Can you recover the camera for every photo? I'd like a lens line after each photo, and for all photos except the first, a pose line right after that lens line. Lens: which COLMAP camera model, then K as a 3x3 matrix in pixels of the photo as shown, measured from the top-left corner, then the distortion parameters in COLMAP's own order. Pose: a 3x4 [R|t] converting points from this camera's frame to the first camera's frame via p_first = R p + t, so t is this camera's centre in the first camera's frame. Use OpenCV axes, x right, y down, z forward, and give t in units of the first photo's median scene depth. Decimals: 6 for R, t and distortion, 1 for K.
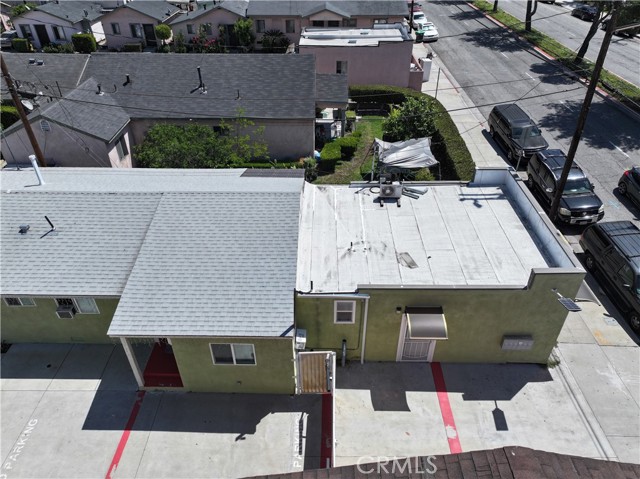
lens RADIAL K [[450.3, 0, 323.2], [0, 450.3, 235.5], [0, 0, 1]] dist [-0.002752, 0.022702]
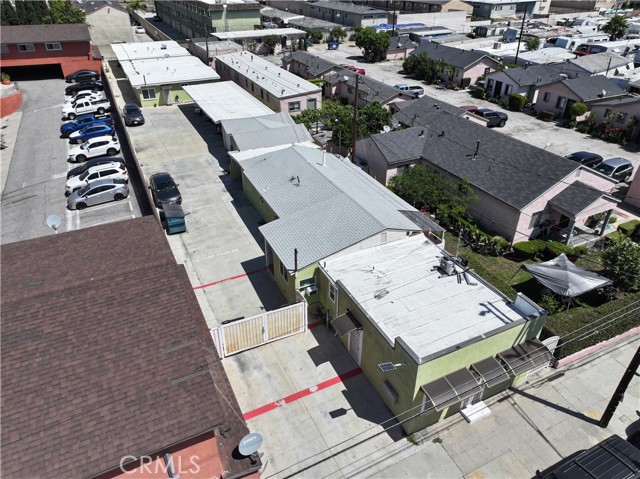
lens RADIAL K [[450.3, 0, 322.9], [0, 450.3, 238.1], [0, 0, 1]] dist [-0.002752, 0.022702]
pose [[0.443968, 0.472969, -0.761048, 1.072247], [-0.529261, 0.823768, 0.203196, -0.276238], [0.723032, 0.312580, 0.616050, -0.070755]]
